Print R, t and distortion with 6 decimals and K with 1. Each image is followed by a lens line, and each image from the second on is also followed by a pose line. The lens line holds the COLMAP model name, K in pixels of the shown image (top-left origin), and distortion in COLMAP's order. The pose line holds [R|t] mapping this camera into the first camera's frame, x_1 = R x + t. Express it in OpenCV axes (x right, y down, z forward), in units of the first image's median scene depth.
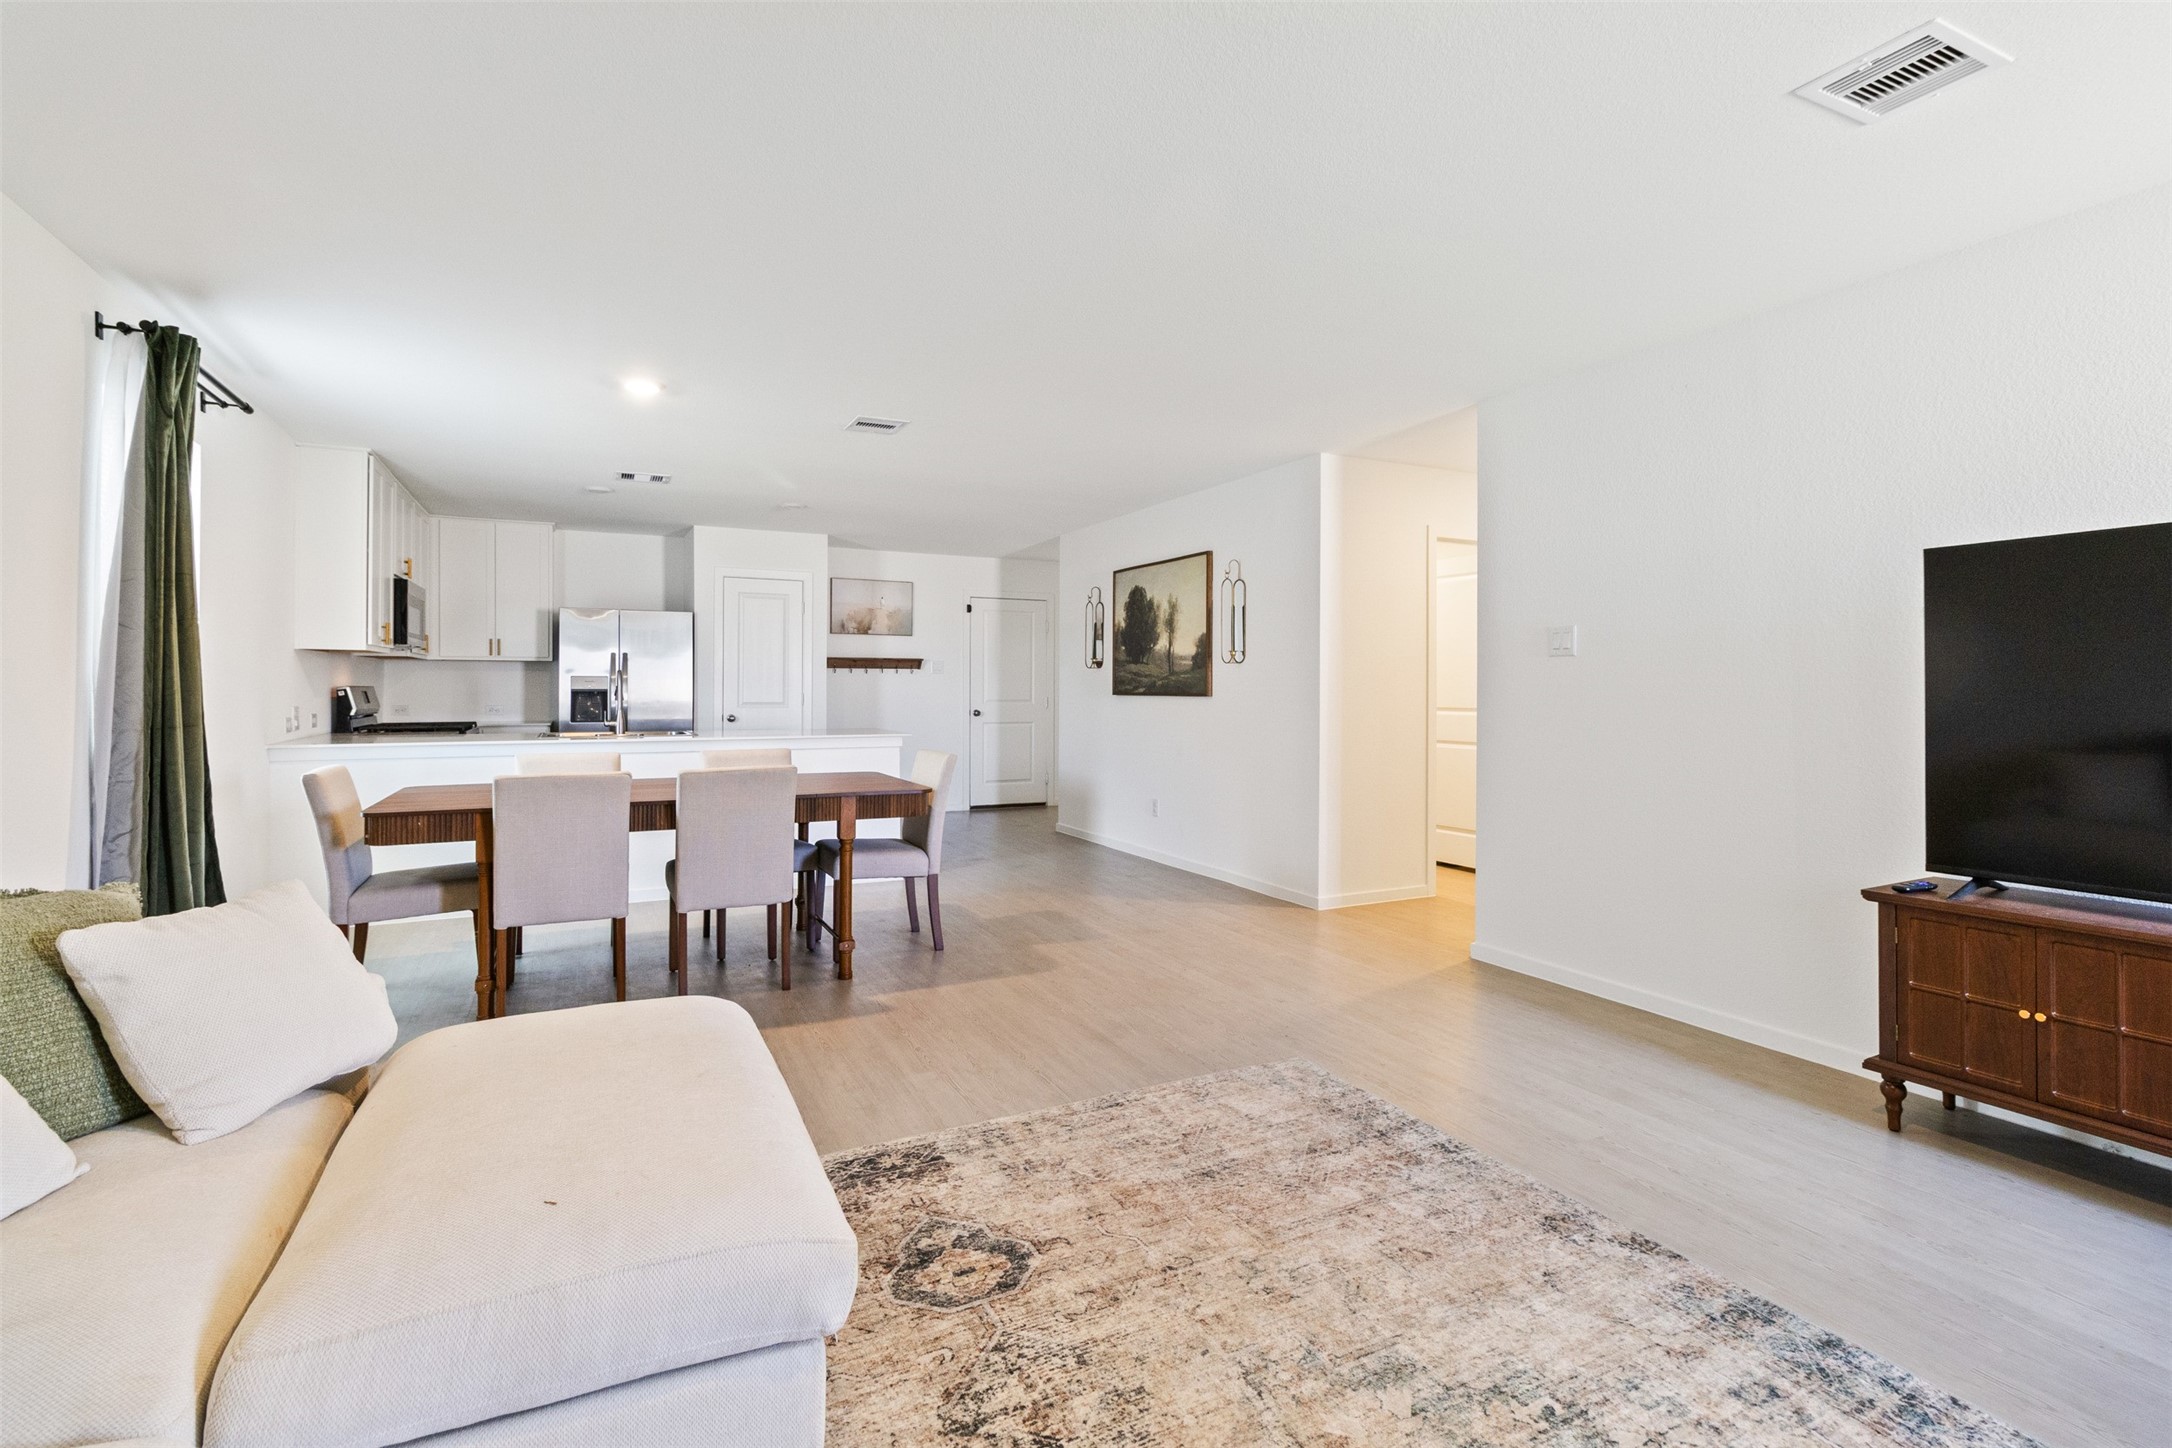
lens RADIAL K [[994.5, 0, 1081.2], [0, 994.5, 683.5], [0, 0, 1]] dist [0.005608, -0.000543]
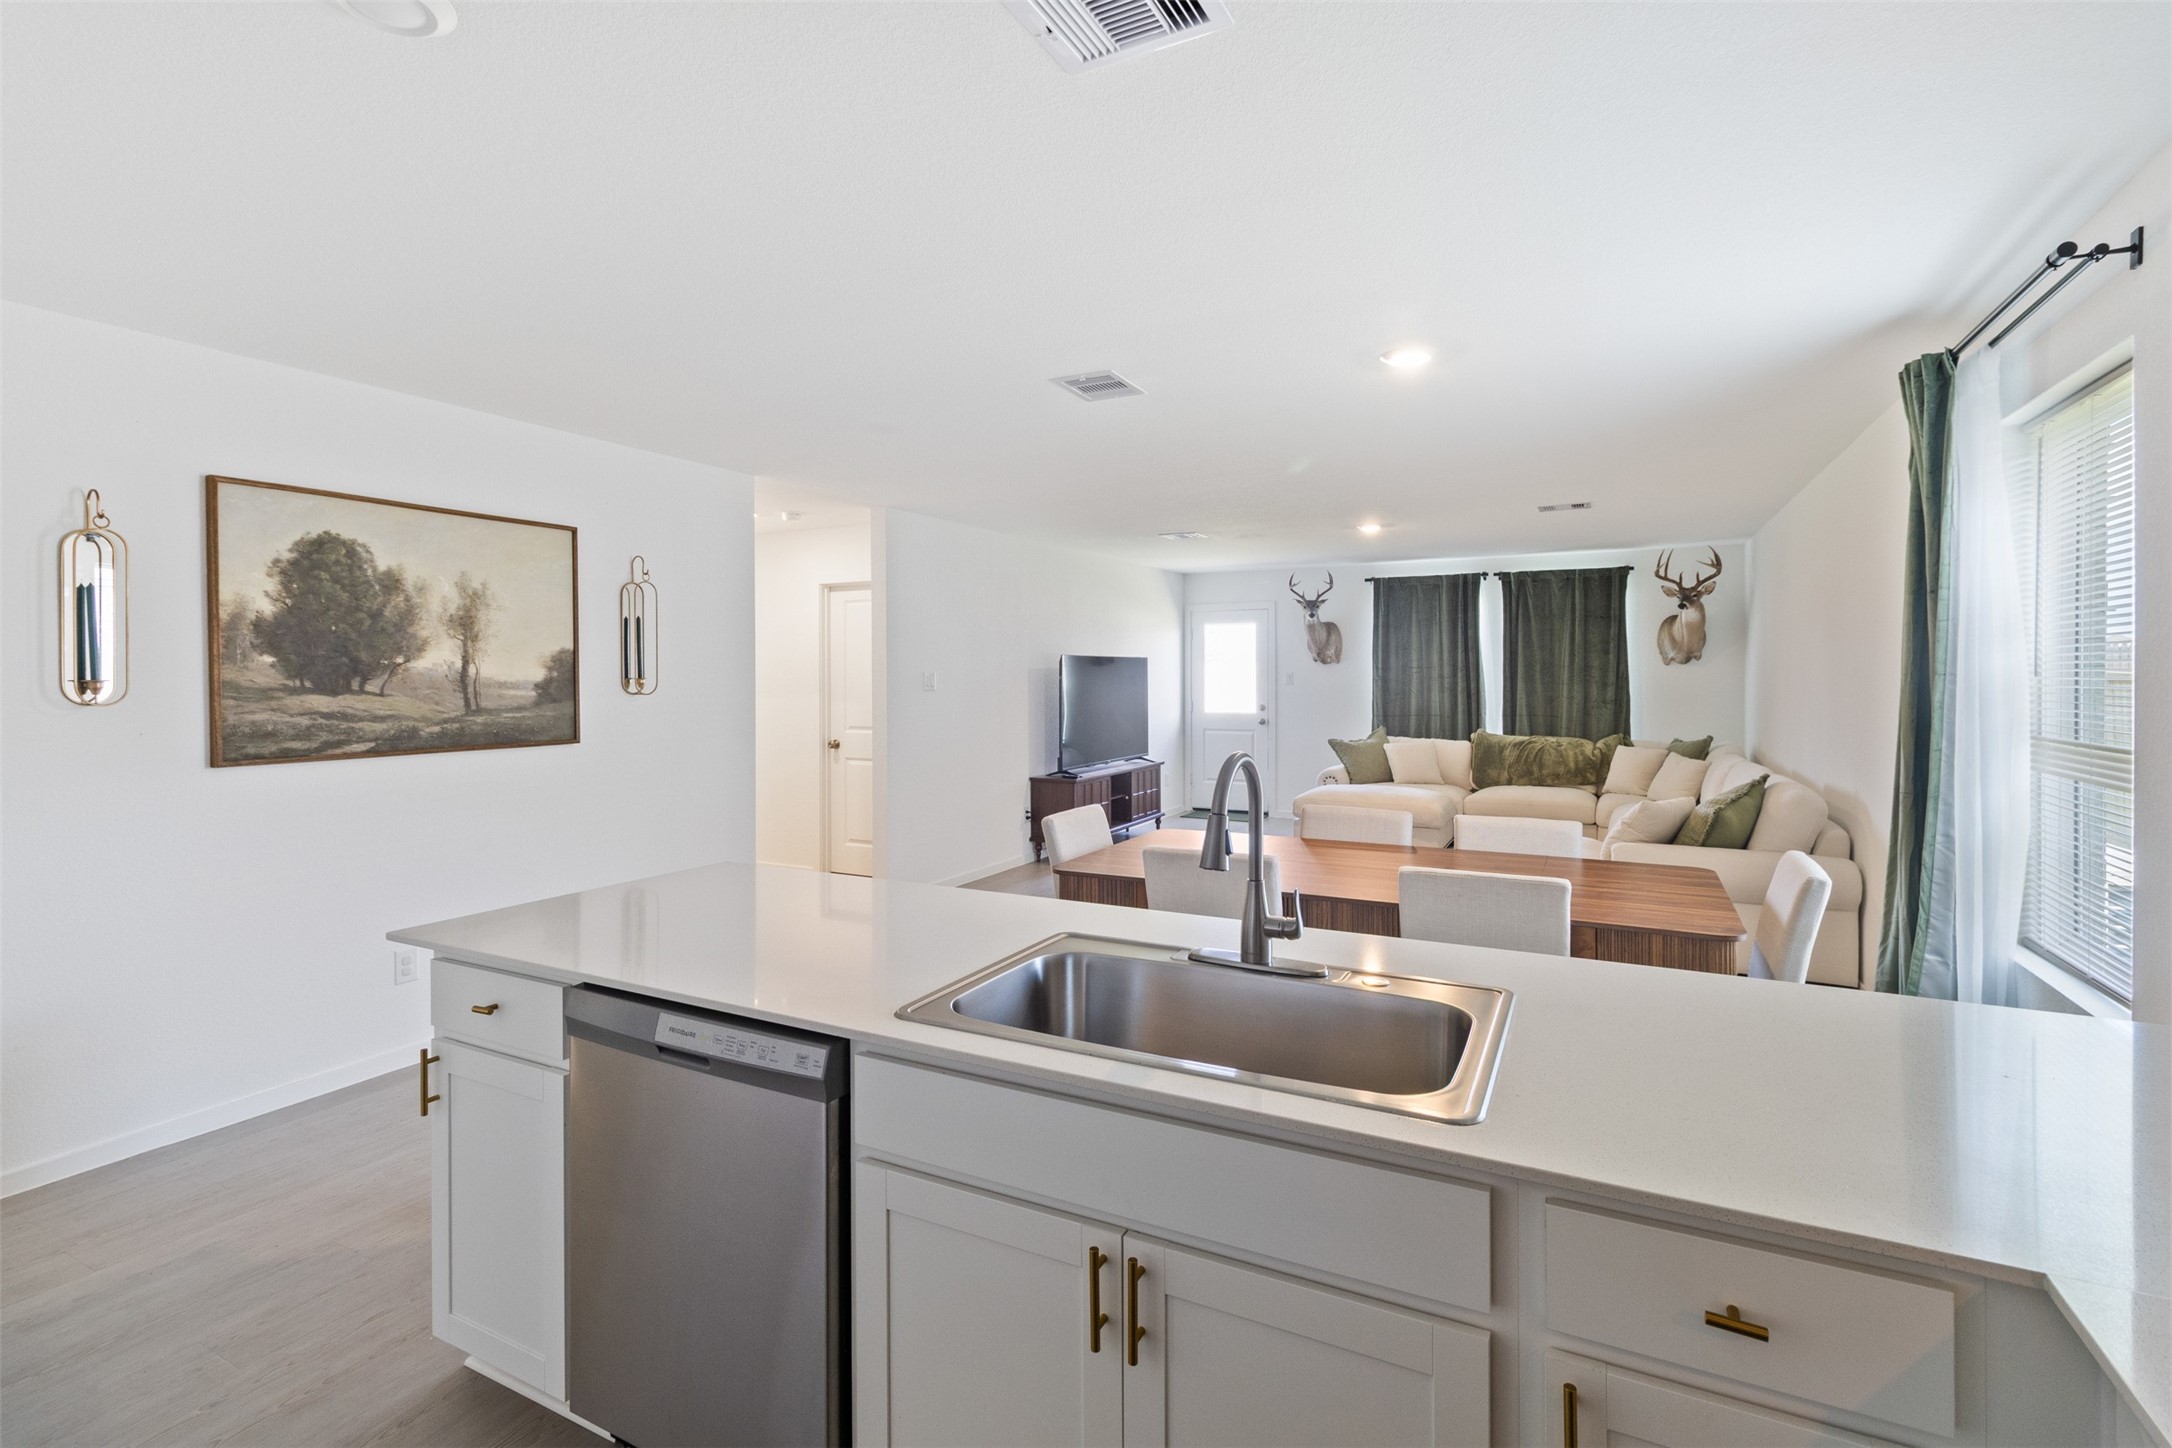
lens RADIAL K [[994.5, 0, 1081.2], [0, 994.5, 683.5], [0, 0, 1]] dist [0.005608, -0.000543]
pose [[-0.580409, -0.005885, 0.814304, -1.261934], [-0.000509, 0.999976, 0.006864, -0.065952], [-0.814325, 0.003569, -0.580398, 2.259480]]
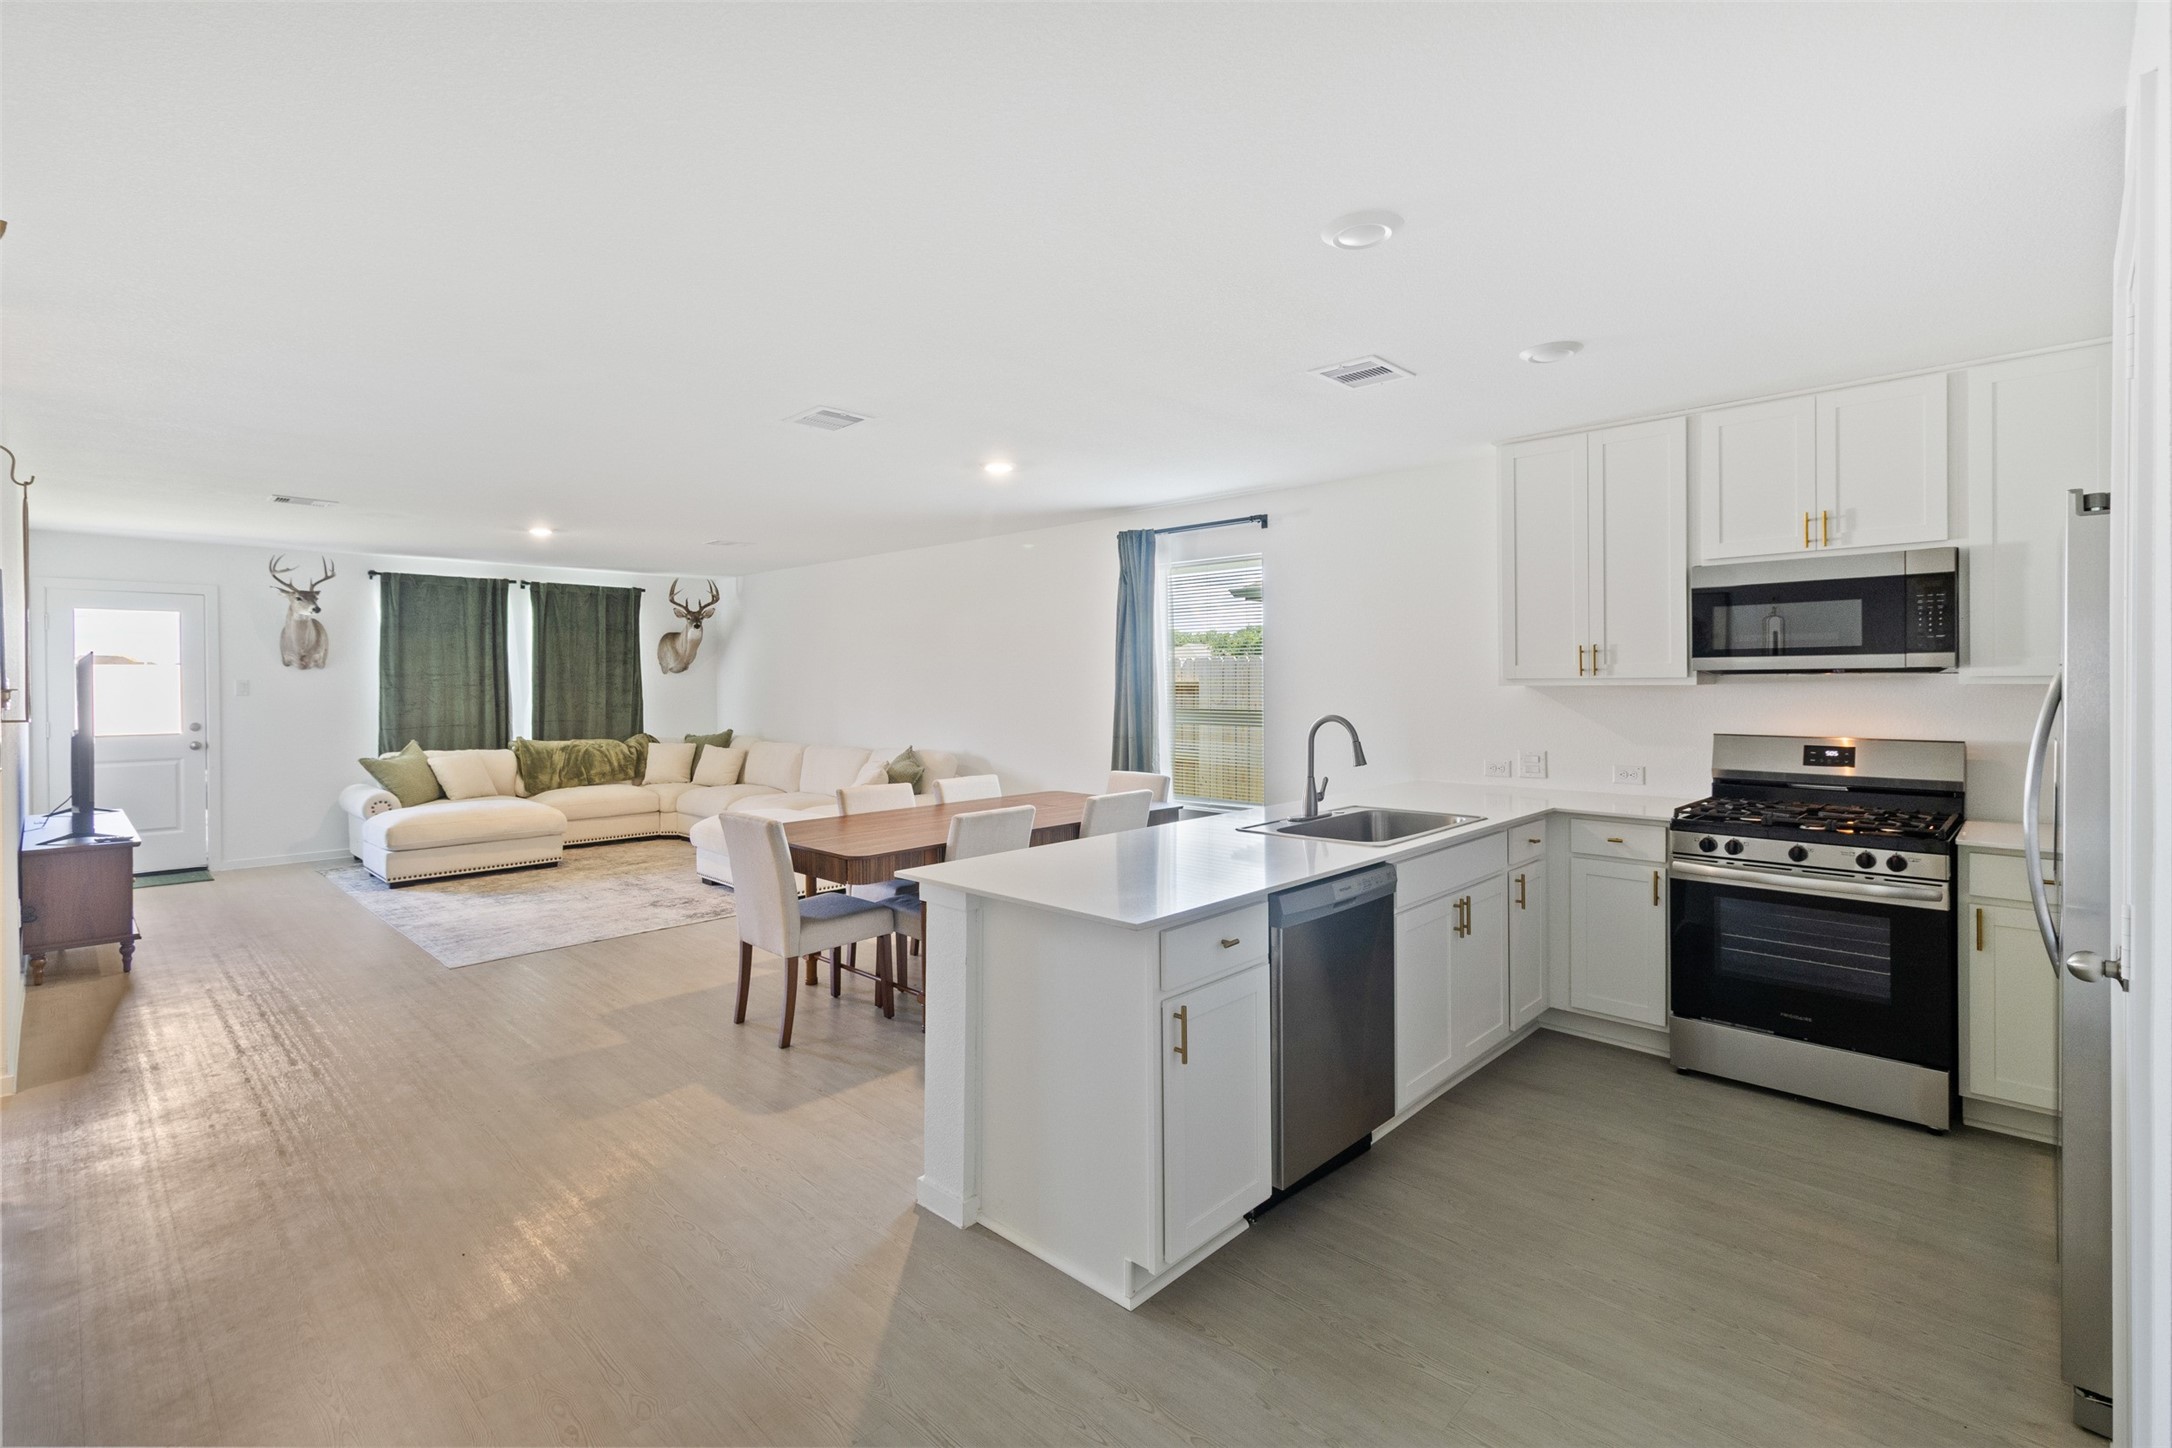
lens RADIAL K [[992.0, 0, 1083.3], [0, 992.0, 687.0], [0, 0, 1]] dist [0.006454, 0.000010]
pose [[-0.944394, 0.005258, -0.328774, -0.208827], [0.004010, 0.999982, 0.004475, -0.064570], [0.328791, 0.002908, -0.944398, 2.884874]]
